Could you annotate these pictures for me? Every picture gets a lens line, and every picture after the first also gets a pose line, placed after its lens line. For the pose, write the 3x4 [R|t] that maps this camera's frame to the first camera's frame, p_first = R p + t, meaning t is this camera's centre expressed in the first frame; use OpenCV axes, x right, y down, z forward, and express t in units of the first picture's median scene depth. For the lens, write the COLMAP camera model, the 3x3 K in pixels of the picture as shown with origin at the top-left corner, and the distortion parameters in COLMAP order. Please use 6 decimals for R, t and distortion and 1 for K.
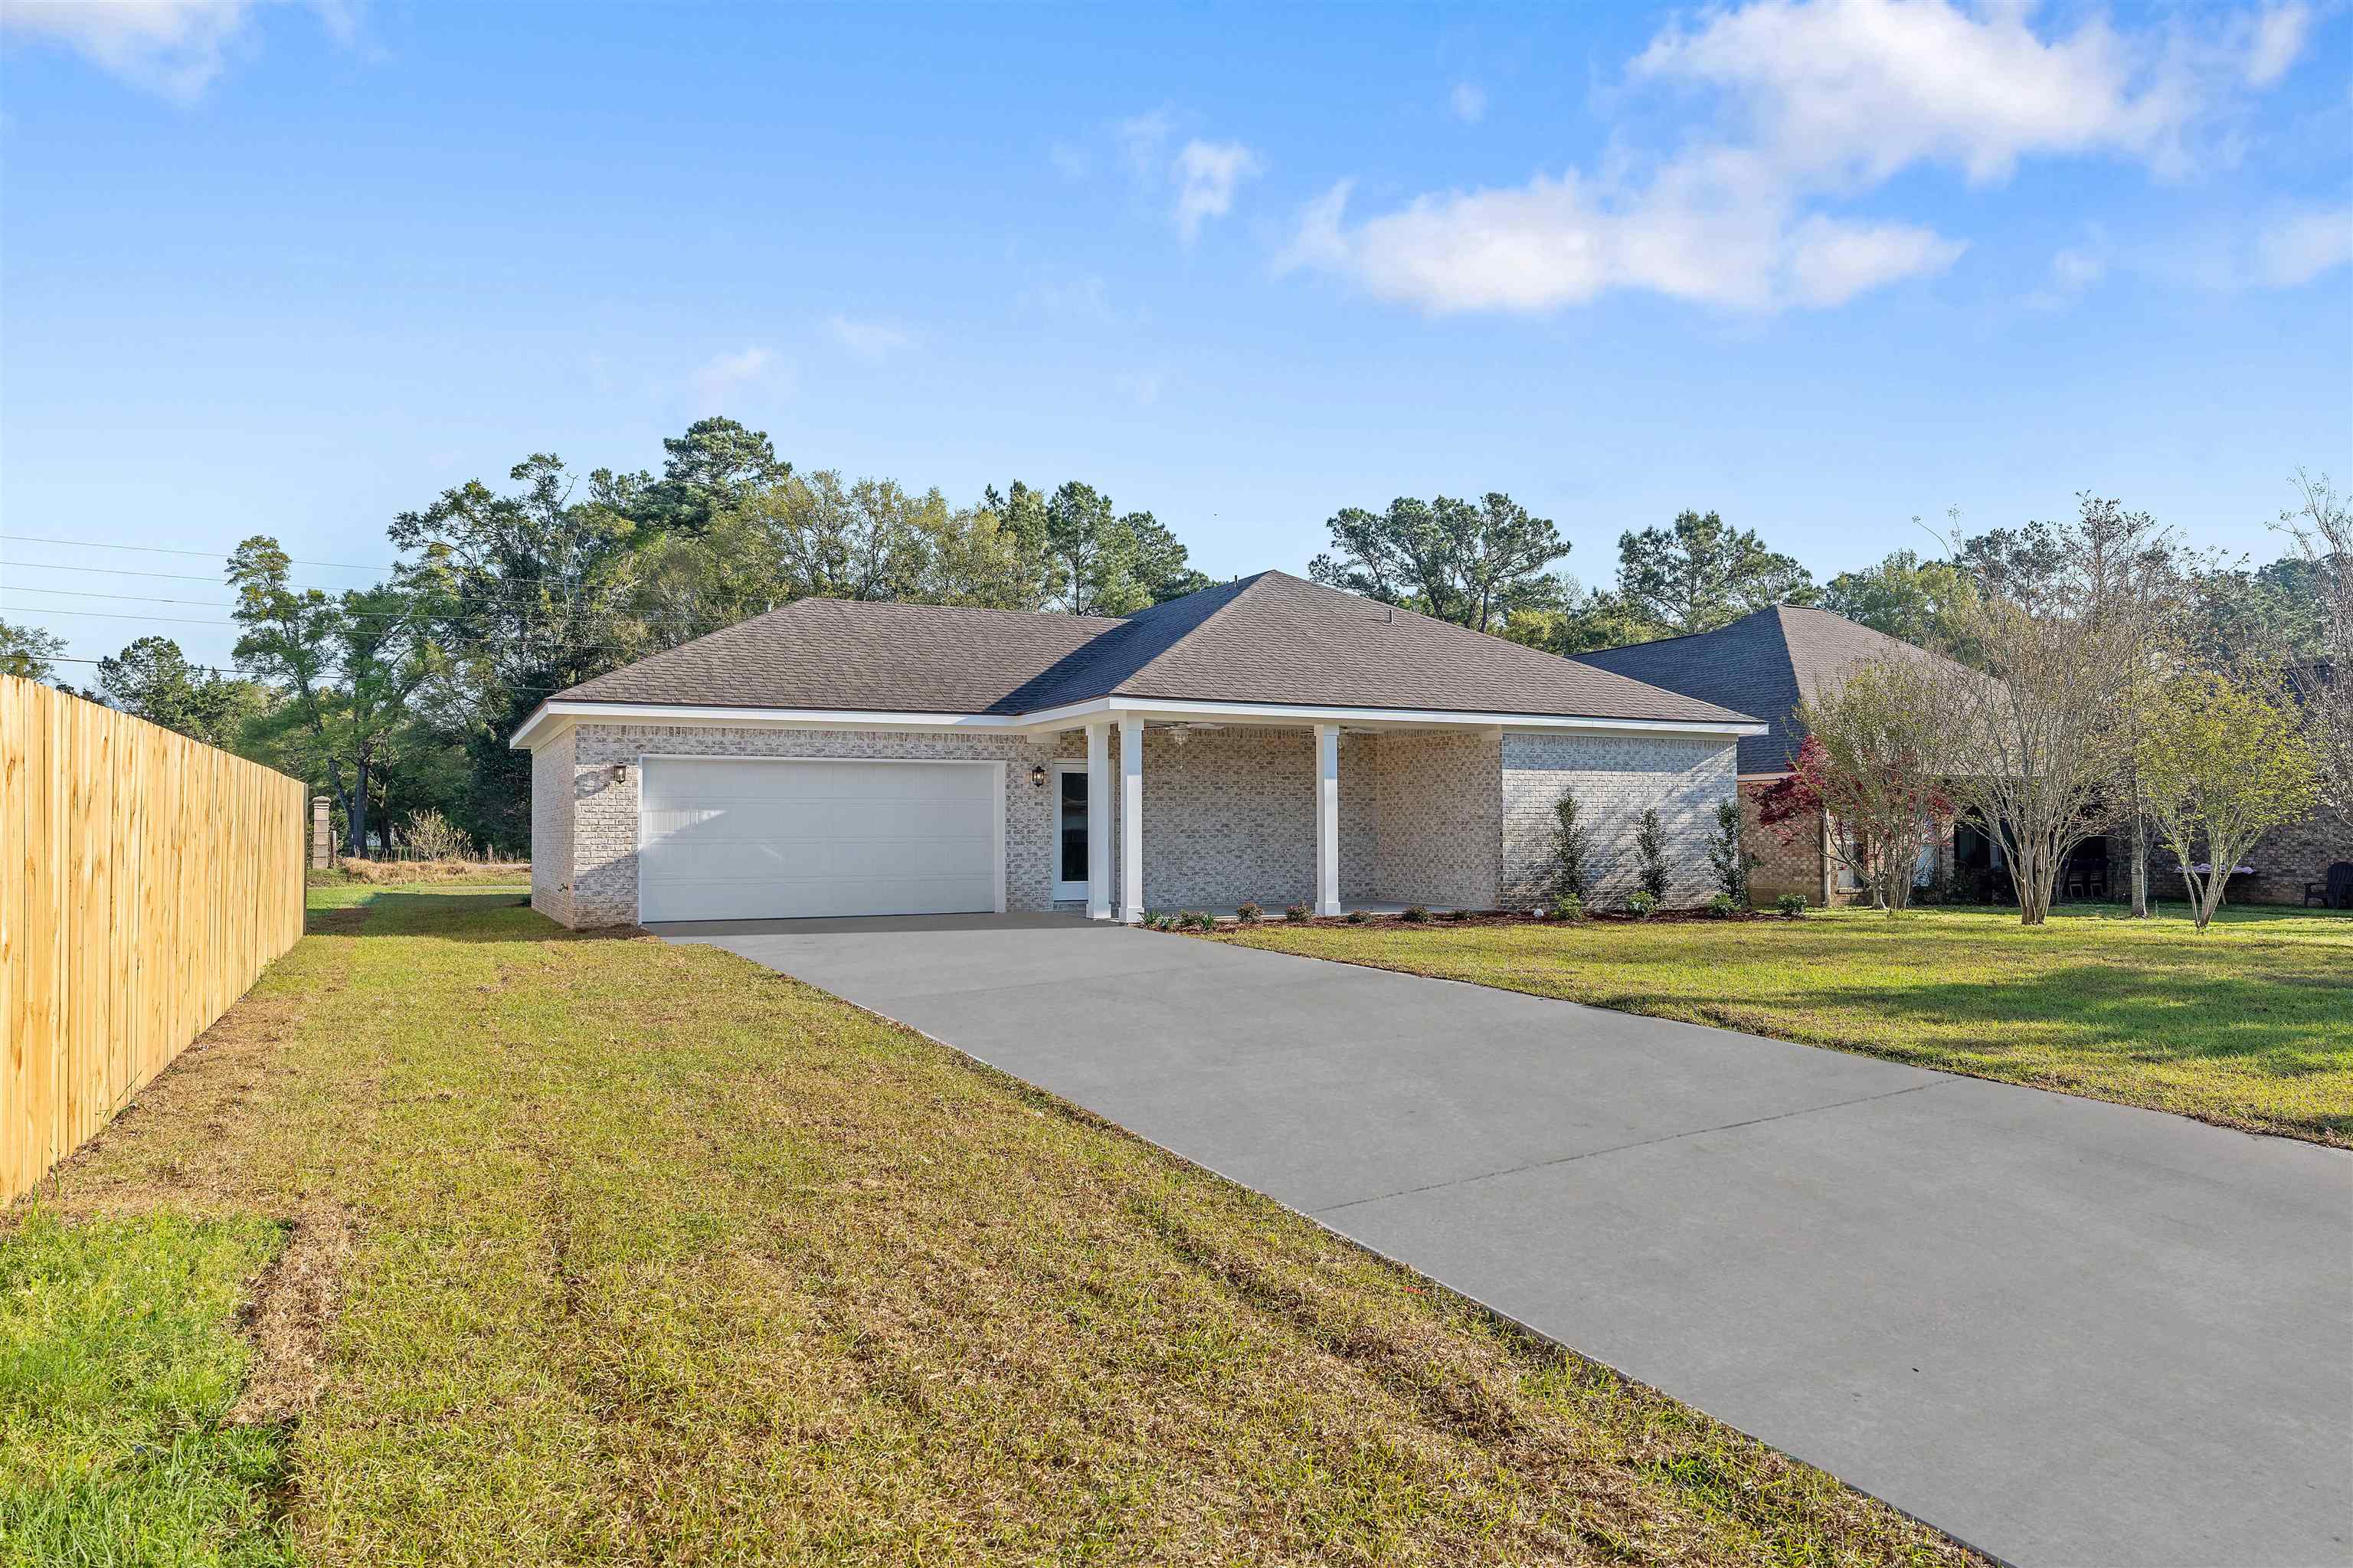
lens RADIAL K [[1489.1, 0, 1176.5], [0, 1489.1, 784.0], [0, 0, 1]] dist [-0.001782, 0.000042]
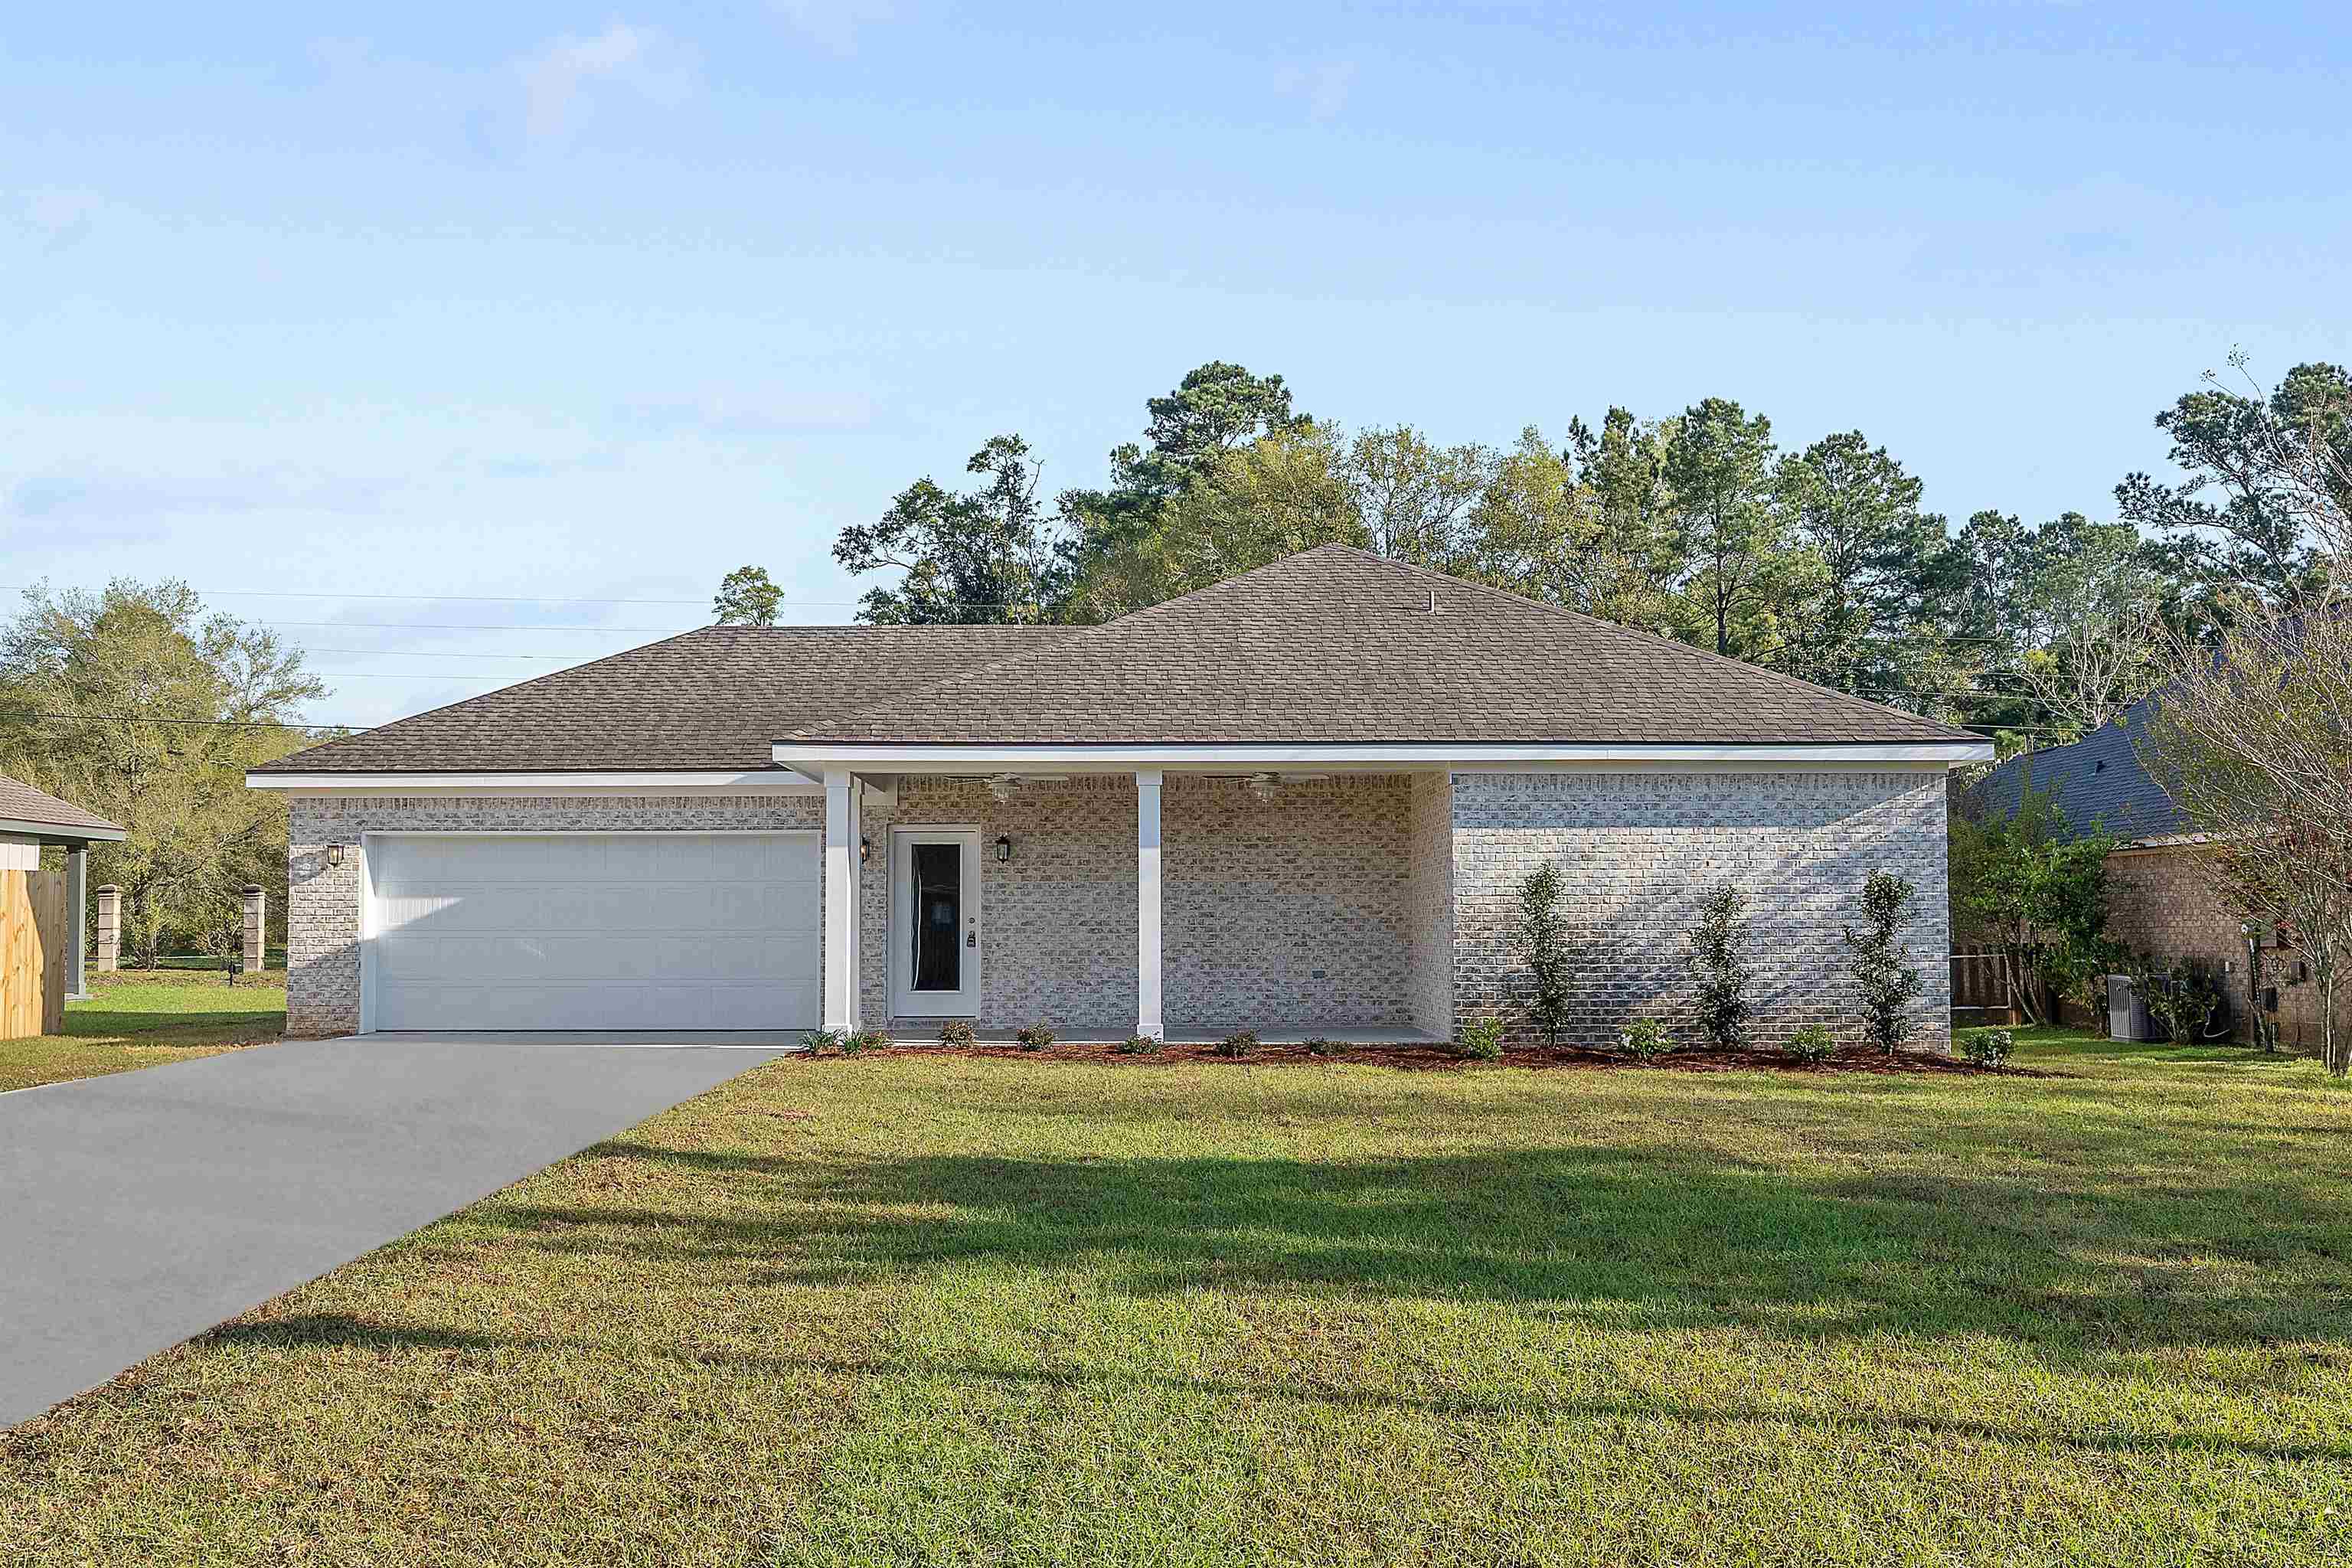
lens RADIAL K [[2204.1, 0, 1176.0], [0, 2204.1, 784.0], [0, 0, 1]] dist [-0.026127, 0.002568]
pose [[0.896815, -0.028237, -0.441503, 0.307352], [0.013519, 0.999244, -0.036446, 0.002416], [0.442198, 0.026716, 0.896519, 0.041489]]
